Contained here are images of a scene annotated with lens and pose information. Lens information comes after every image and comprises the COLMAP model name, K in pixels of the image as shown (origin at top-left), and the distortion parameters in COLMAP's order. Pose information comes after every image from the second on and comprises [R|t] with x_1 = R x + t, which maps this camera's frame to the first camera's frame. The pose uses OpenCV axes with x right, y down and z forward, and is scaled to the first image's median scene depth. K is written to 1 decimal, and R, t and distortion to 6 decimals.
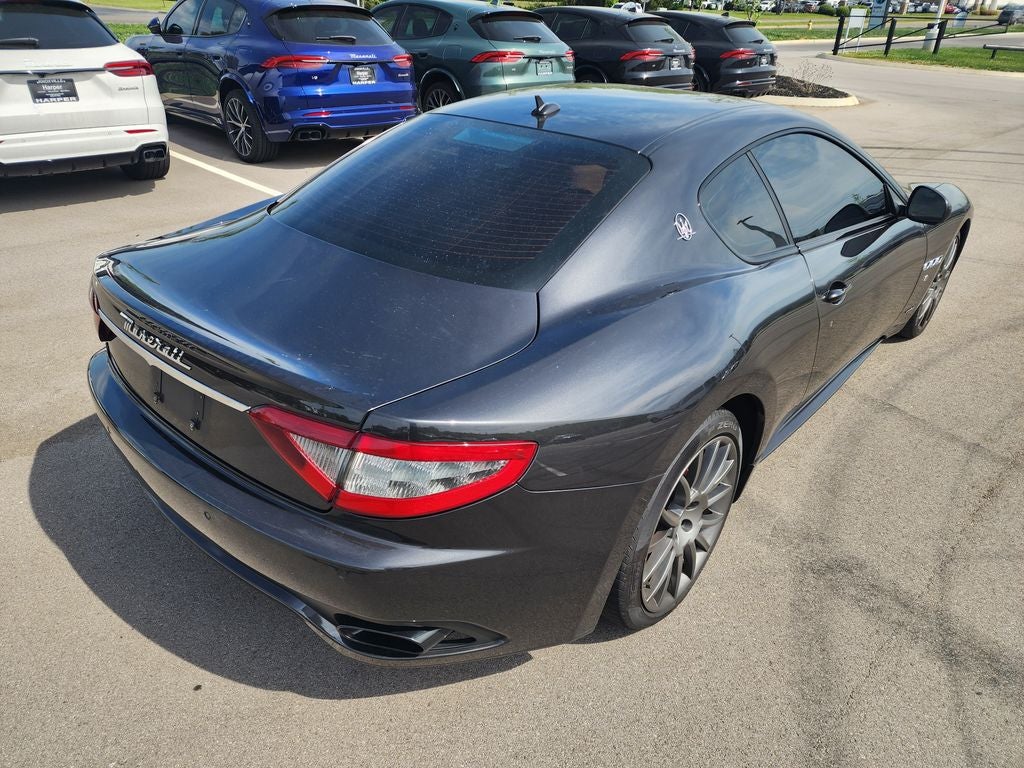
lens RADIAL K [[682.3, 0, 506.7], [0, 682.3, 383.2], [0, 0, 1]] dist [0.077006, -0.062941]
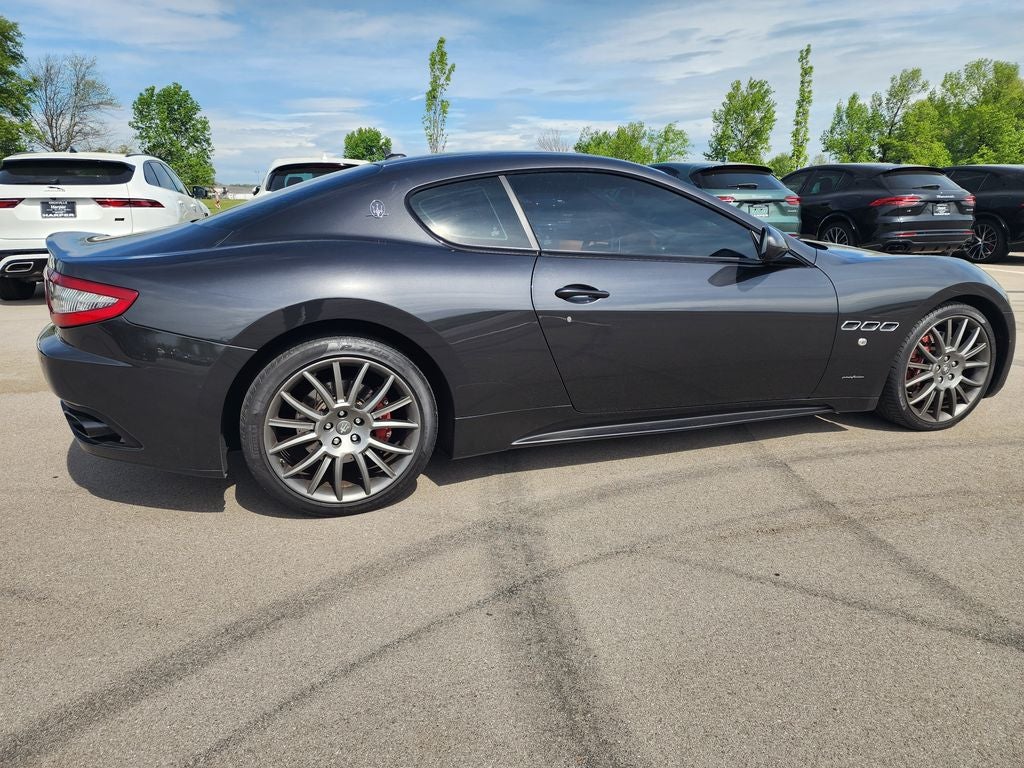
lens RADIAL K [[676.6, 0, 507.6], [0, 676.6, 377.7], [0, 0, 1]] dist [0.073537, -0.061718]
pose [[0.869010, 0.090530, -0.486442, 0.393467], [-0.207468, 0.959190, -0.192122, 0.101367], [0.449198, 0.267877, 0.852328, 0.020670]]
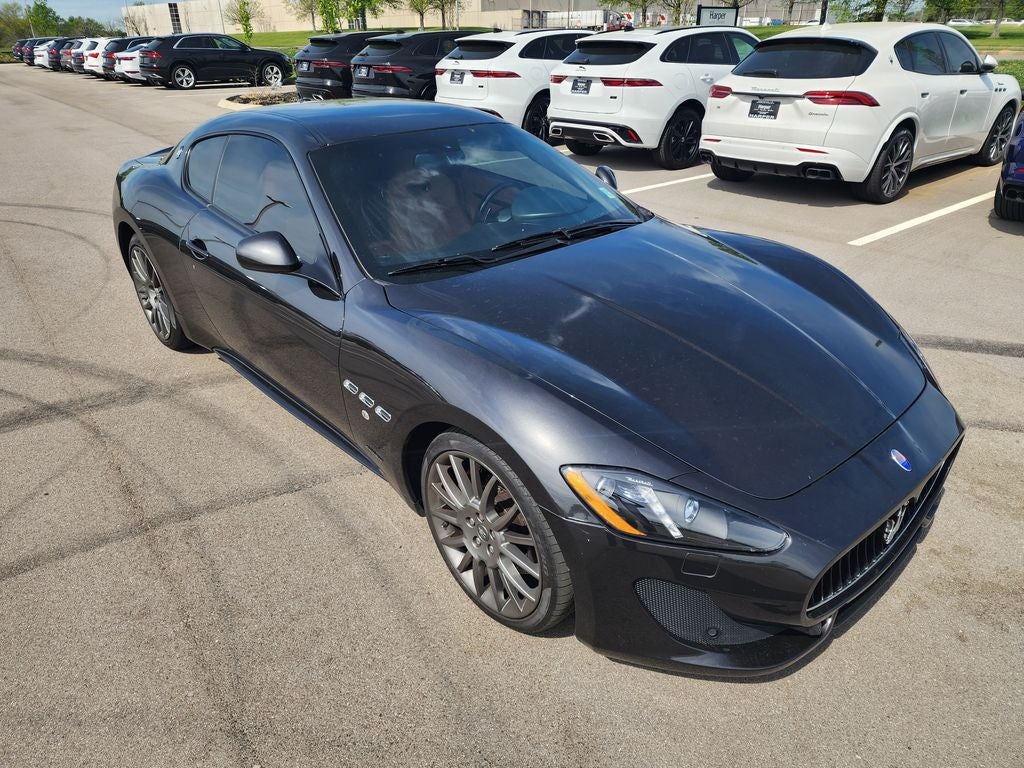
lens RADIAL K [[672.0, 0, 512.0], [0, 672.0, 384.0], [0, 0, 1]] dist [0.073395, -0.062144]
pose [[-0.101357, 0.428580, -0.897801, 0.722806], [-0.467160, 0.776259, 0.423300, -0.323788], [0.878344, 0.462320, 0.121536, 0.635508]]
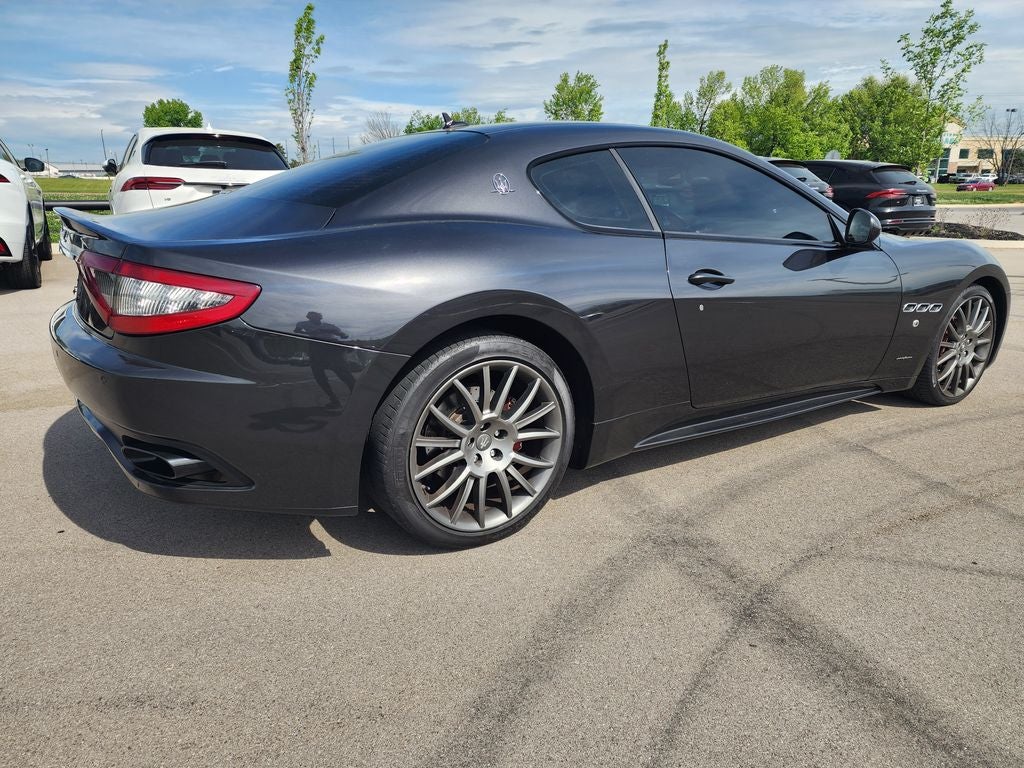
lens RADIAL K [[682.9, 0, 510.3], [0, 682.9, 380.1], [0, 0, 1]] dist [0.077765, -0.068565]
pose [[0.962223, 0.055370, -0.266571, 0.201942], [-0.114551, 0.970556, -0.211893, 0.114734], [0.246990, 0.234424, 0.940235, -0.001731]]
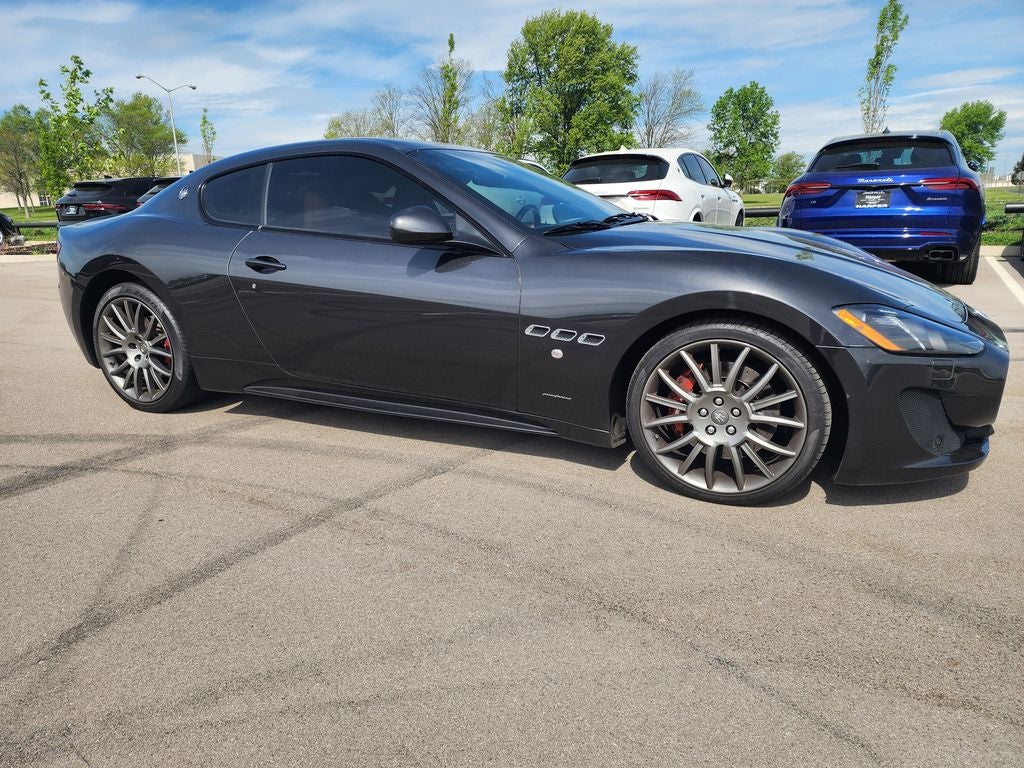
lens RADIAL K [[672.0, 0, 512.0], [0, 672.0, 384.0], [0, 0, 1]] dist [0.073395, -0.062144]
pose [[0.271411, 0.214124, -0.938343, 0.777447], [-0.430496, 0.898985, 0.080624, -0.097620], [0.860819, 0.382070, 0.336174, 0.450955]]
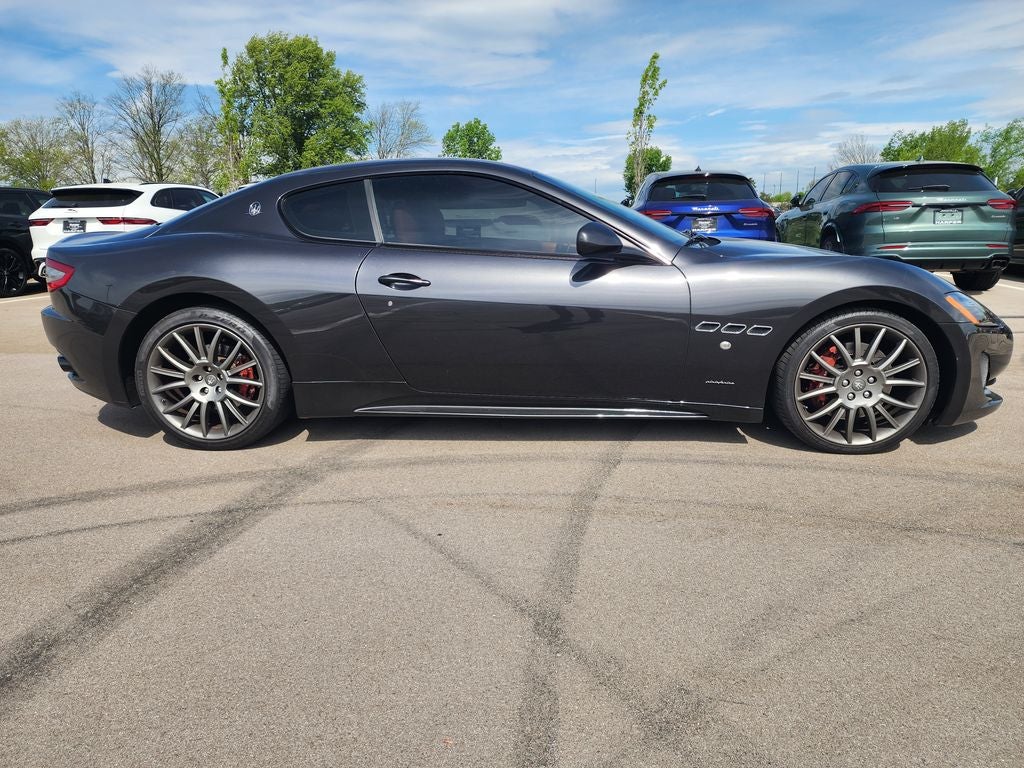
lens RADIAL K [[676.6, 0, 507.6], [0, 676.6, 377.7], [0, 0, 1]] dist [0.073537, -0.061718]
pose [[0.608068, 0.136510, -0.782060, 0.679953], [-0.345476, 0.932438, -0.105857, 0.043099], [0.714772, 0.334551, 0.614147, 0.185054]]
